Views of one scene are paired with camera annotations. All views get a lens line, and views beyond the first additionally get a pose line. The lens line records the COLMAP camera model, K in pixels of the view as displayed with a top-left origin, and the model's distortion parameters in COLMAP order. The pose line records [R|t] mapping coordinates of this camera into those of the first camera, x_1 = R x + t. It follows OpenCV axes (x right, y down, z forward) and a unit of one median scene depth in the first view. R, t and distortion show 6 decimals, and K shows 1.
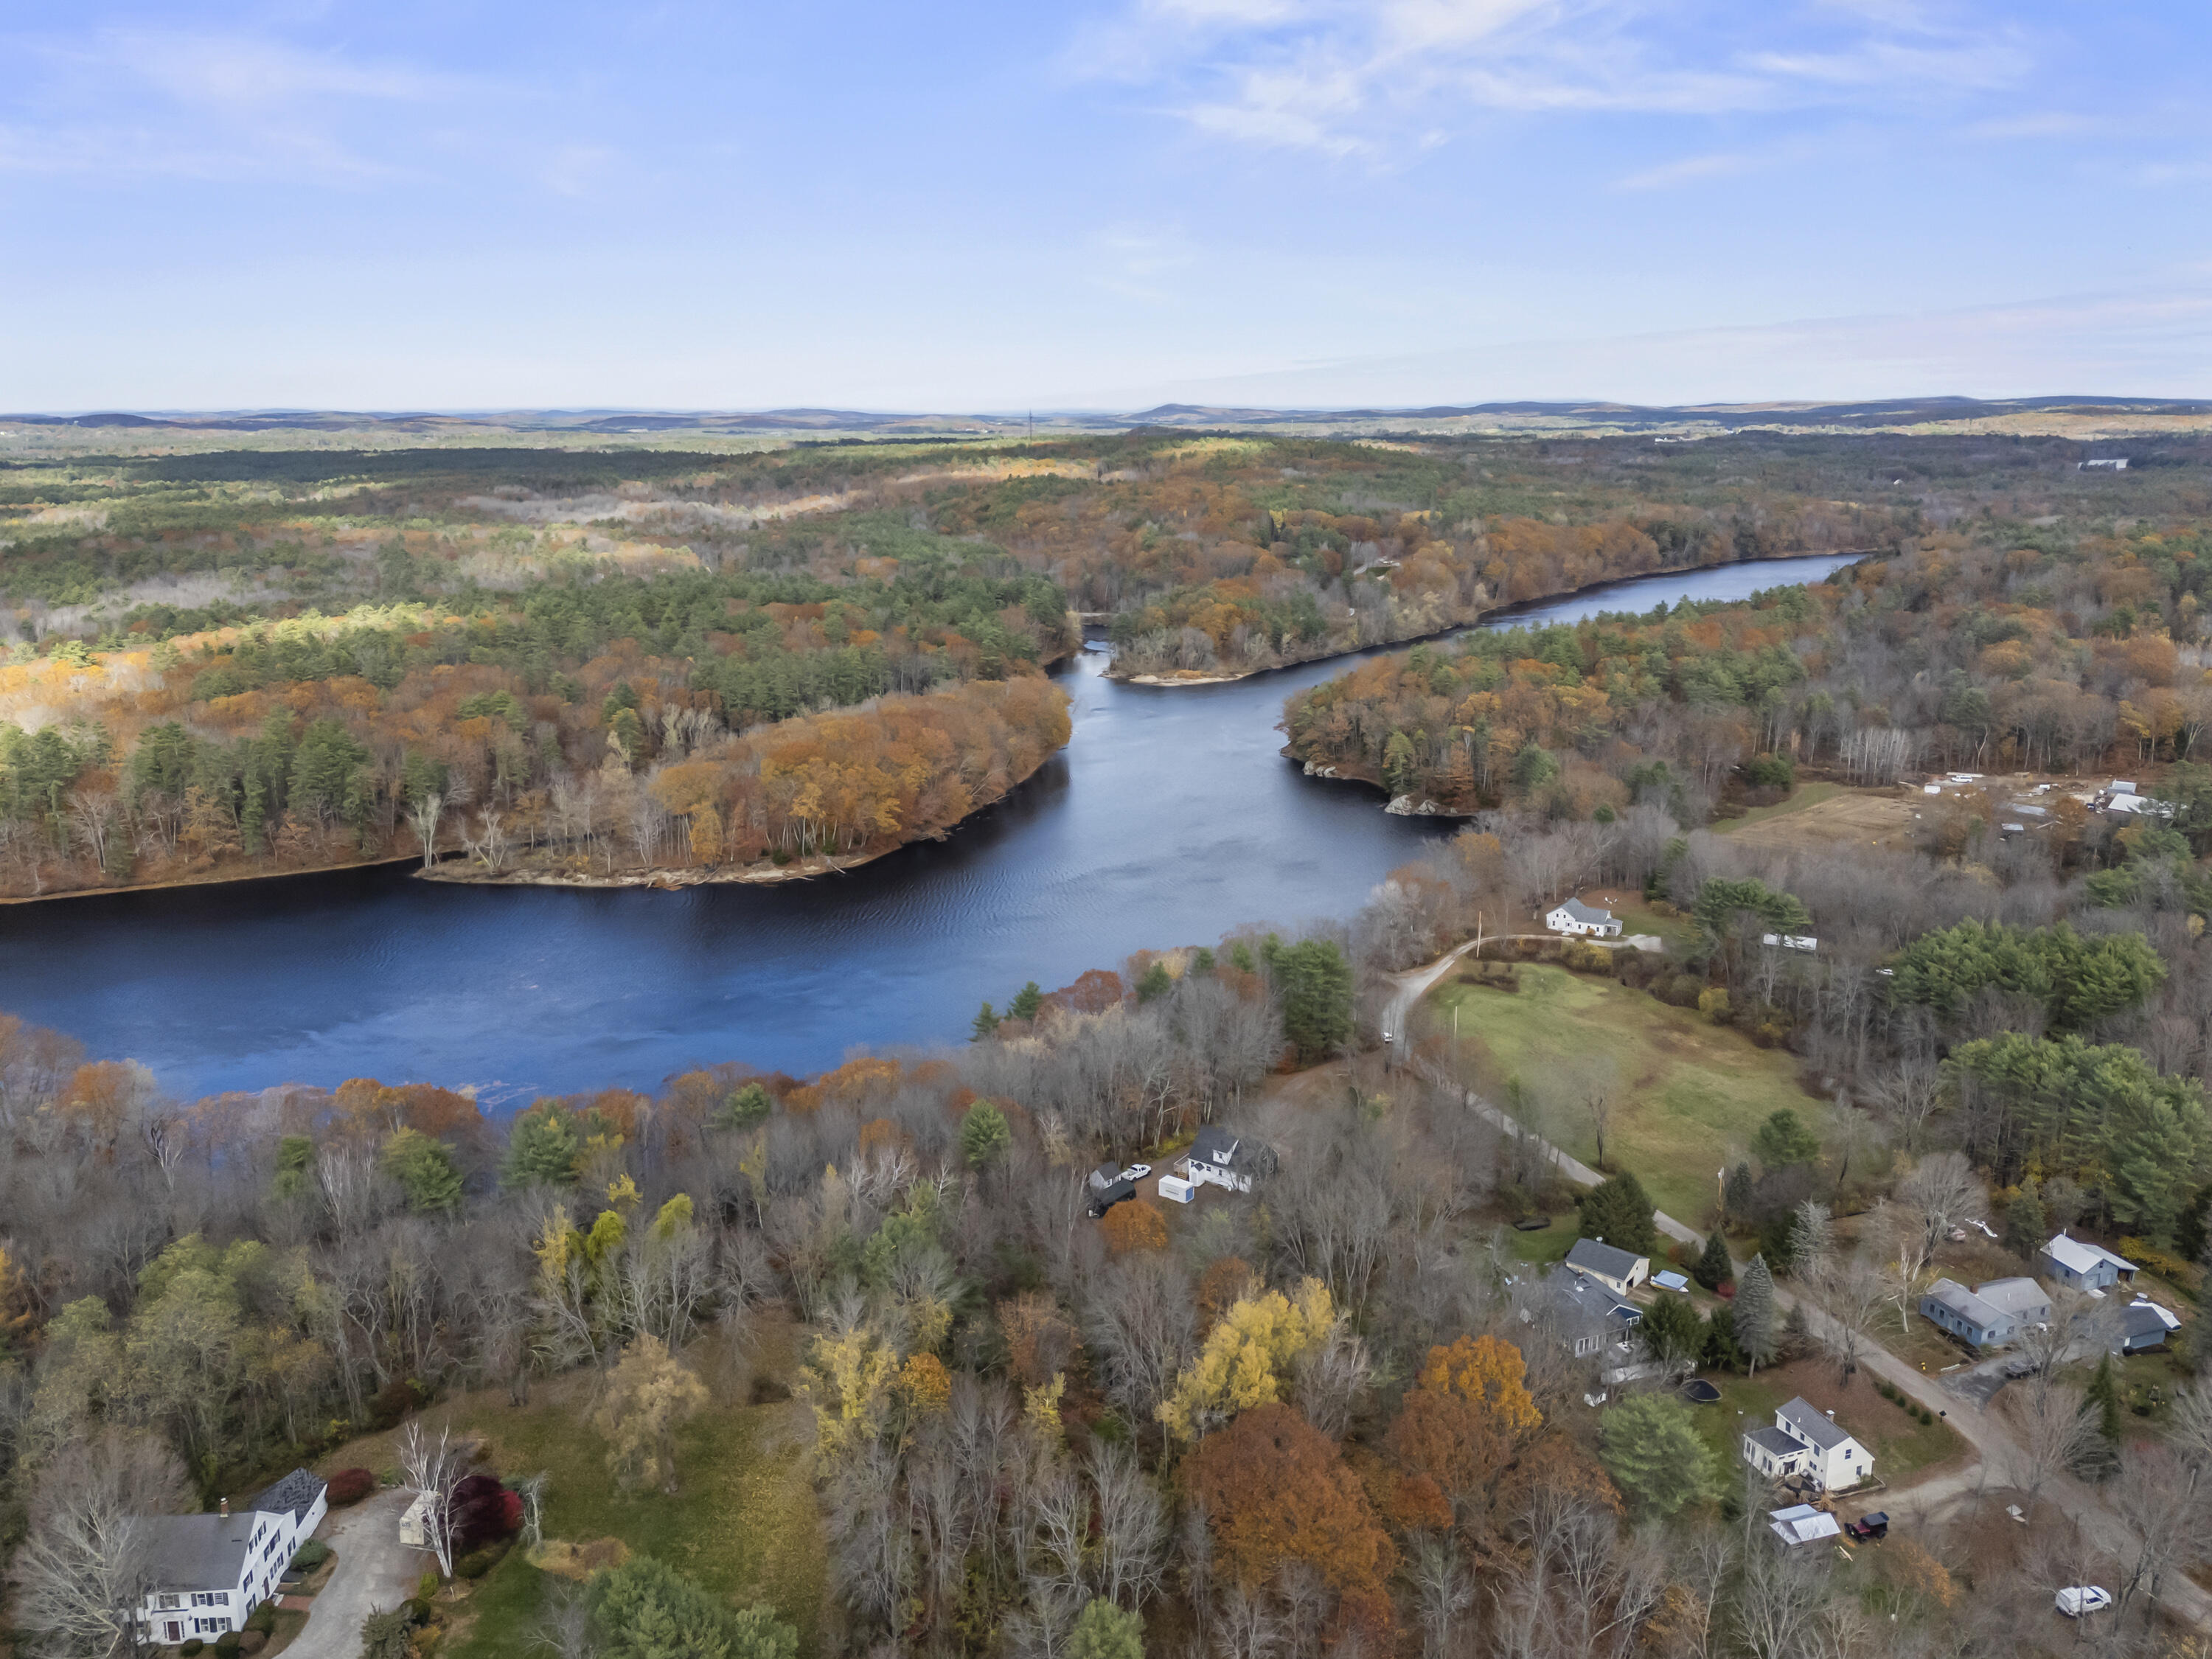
lens RADIAL K [[1595.1, 0, 1106.0], [0, 1595.1, 829.5], [0, 0, 1]] dist [0.078592, -0.006619]
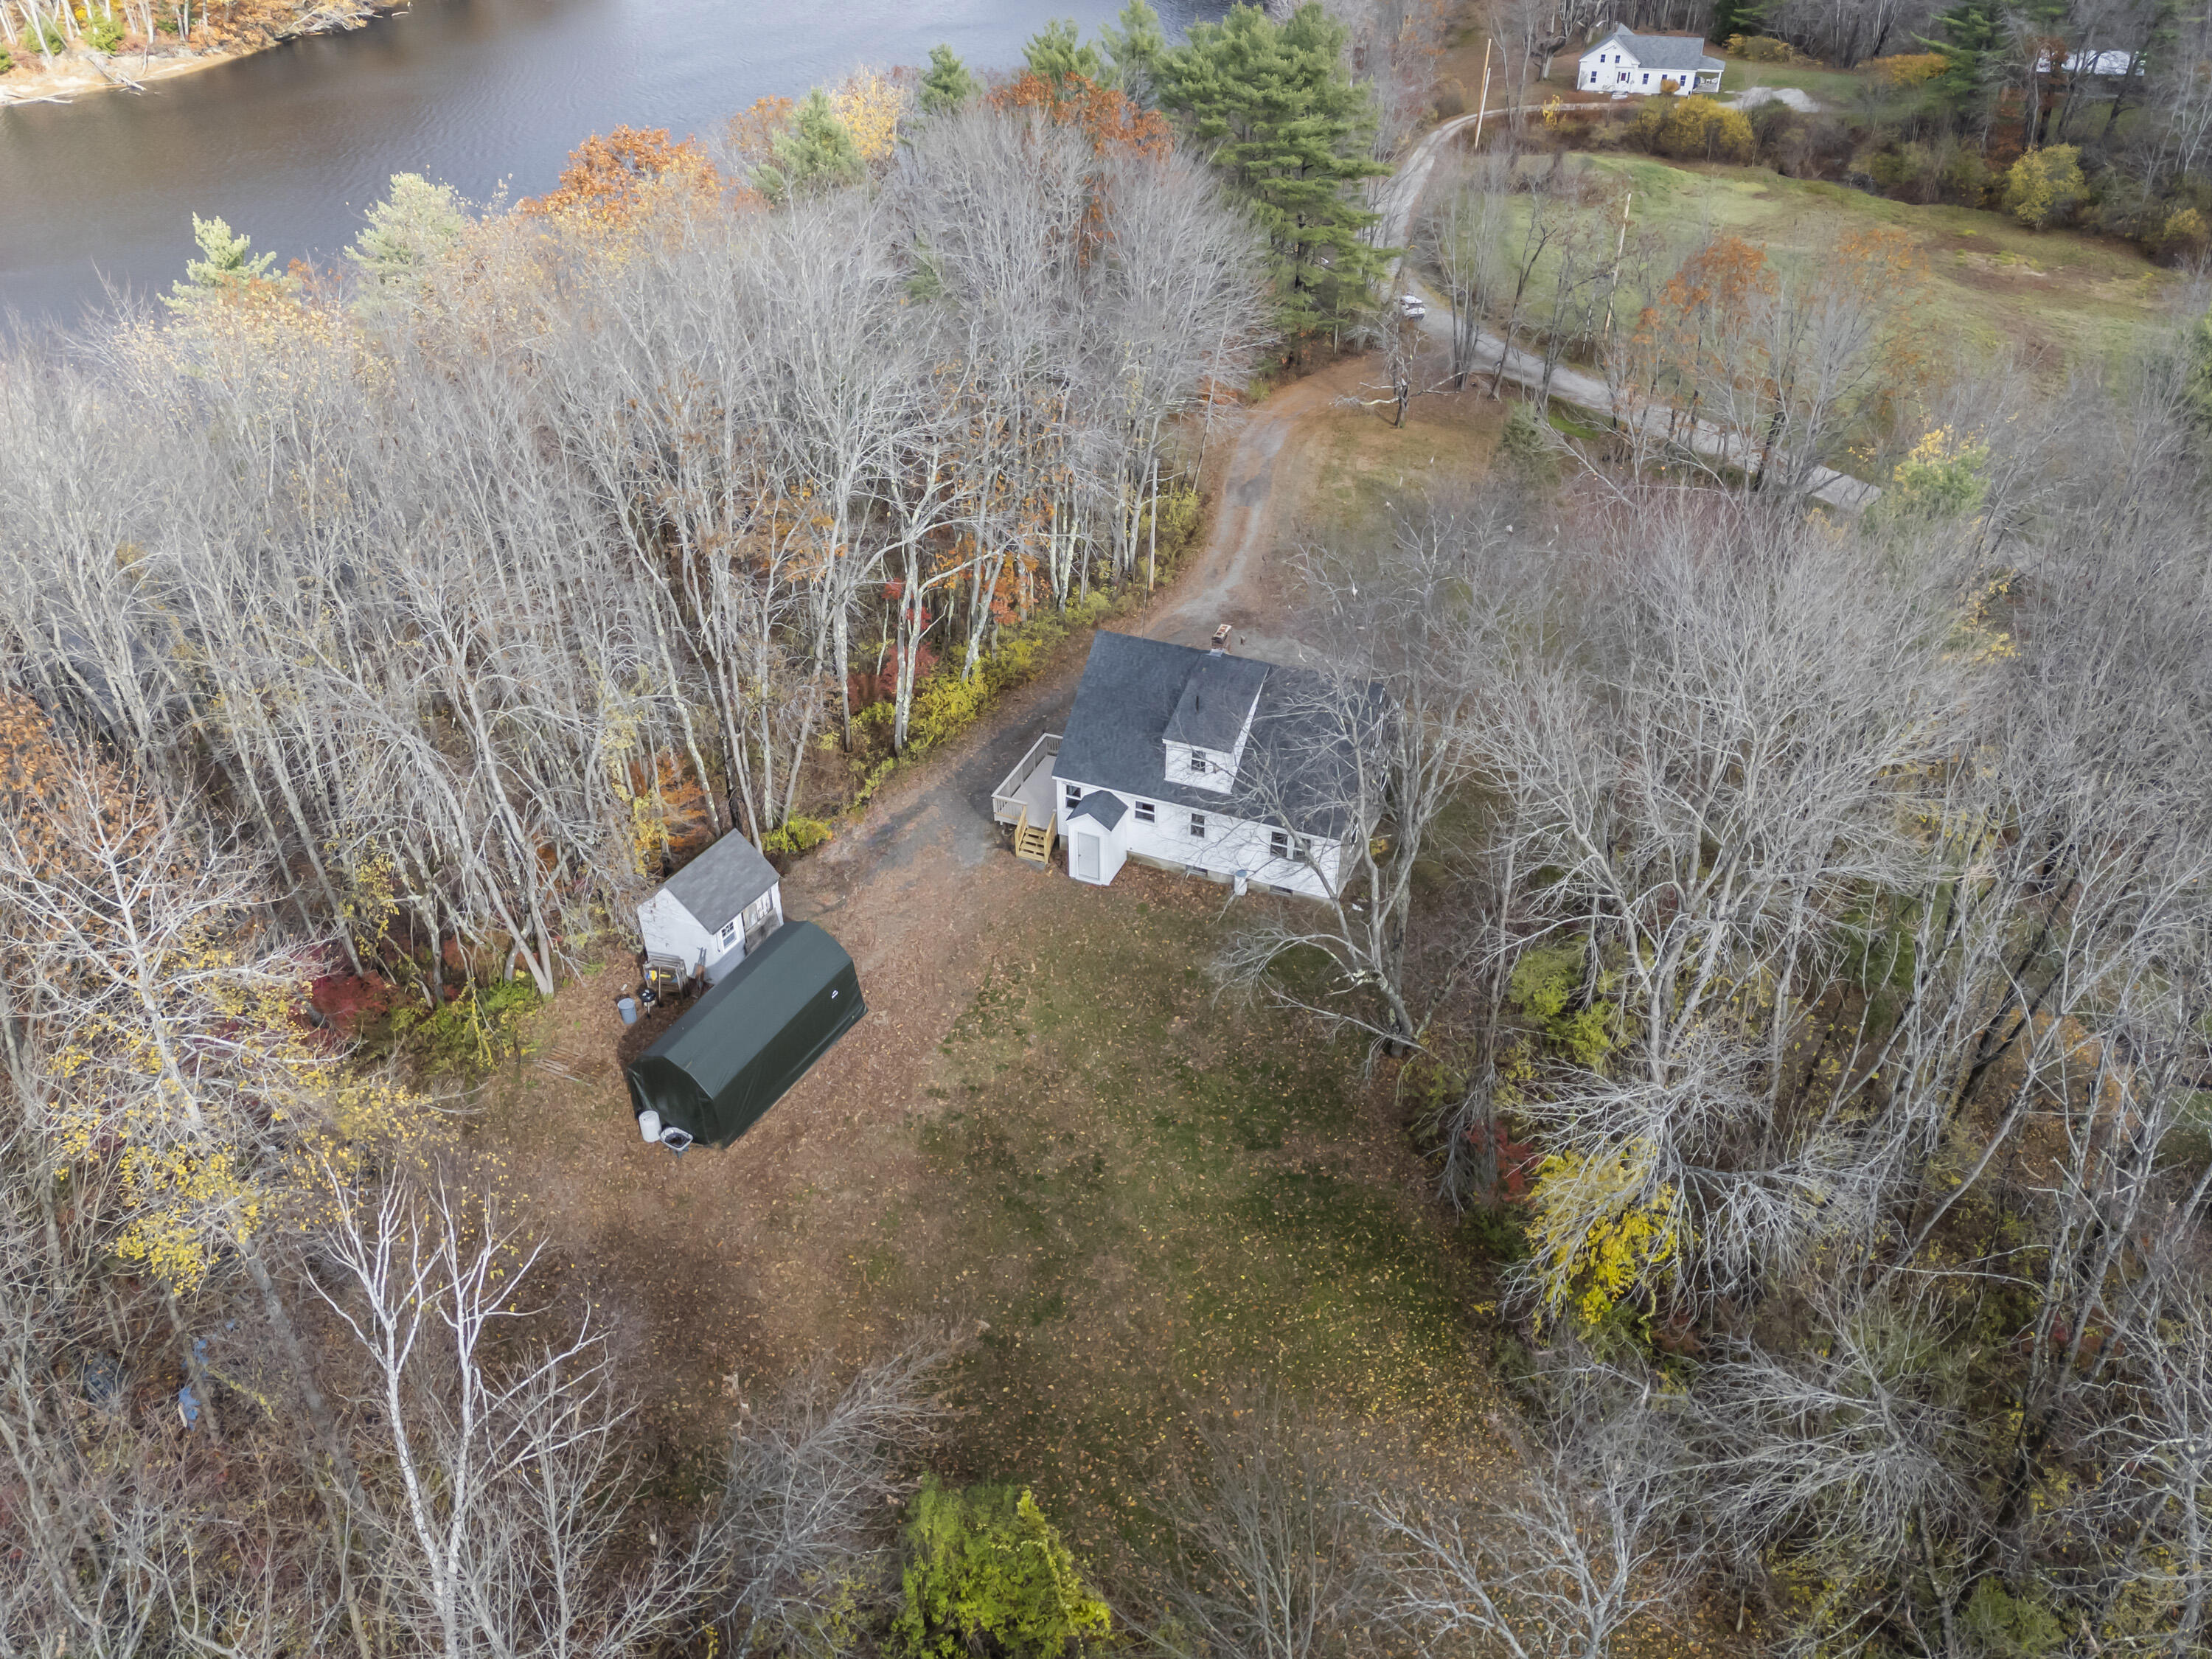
lens RADIAL K [[1651.8, 0, 1106.0], [0, 1651.8, 829.5], [0, 0, 1]] dist [0.115336, -0.131509]
pose [[0.977268, -0.119708, 0.174979, 0.007044], [0.047001, 0.927132, 0.371775, 0.058888], [-0.206733, -0.355099, 0.911683, 0.375399]]
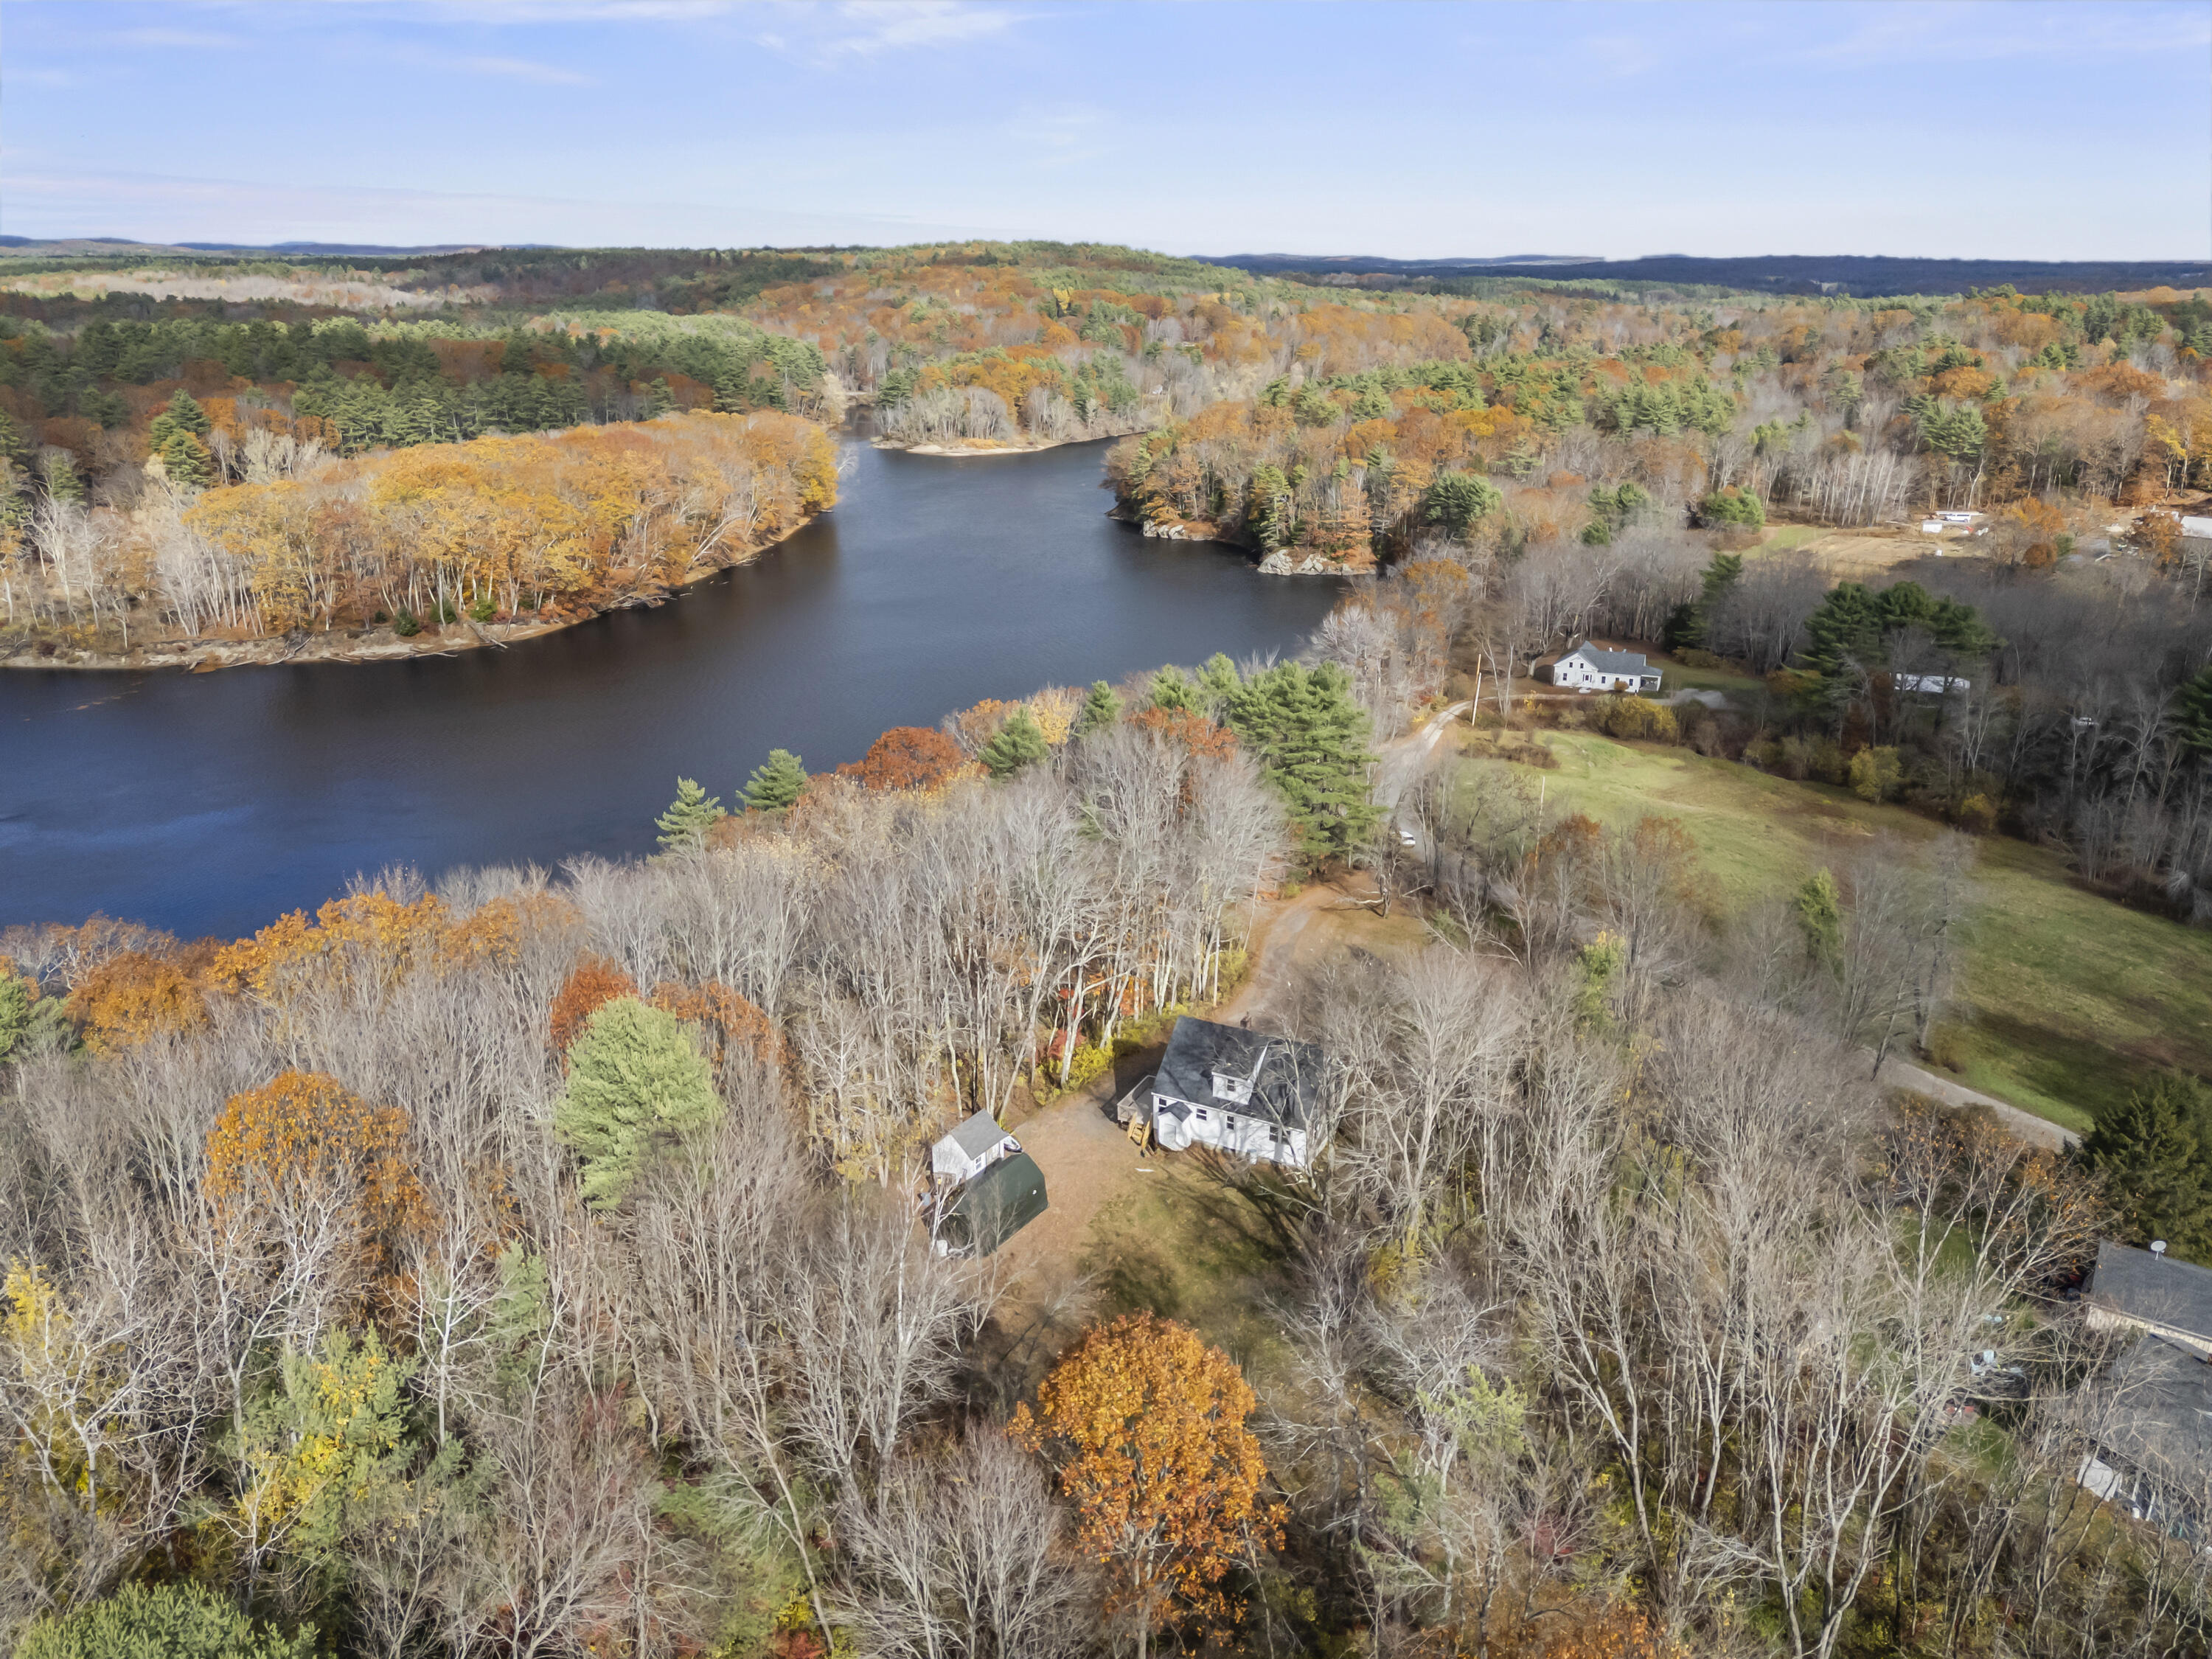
lens RADIAL K [[1595.1, 0, 1106.0], [0, 1595.1, 829.5], [0, 0, 1]] dist [0.078592, -0.006619]
pose [[0.989590, -0.029993, 0.140752, -0.010452], [0.016764, 0.995408, 0.094243, 0.044502], [-0.142933, -0.090902, 0.985549, 0.279878]]
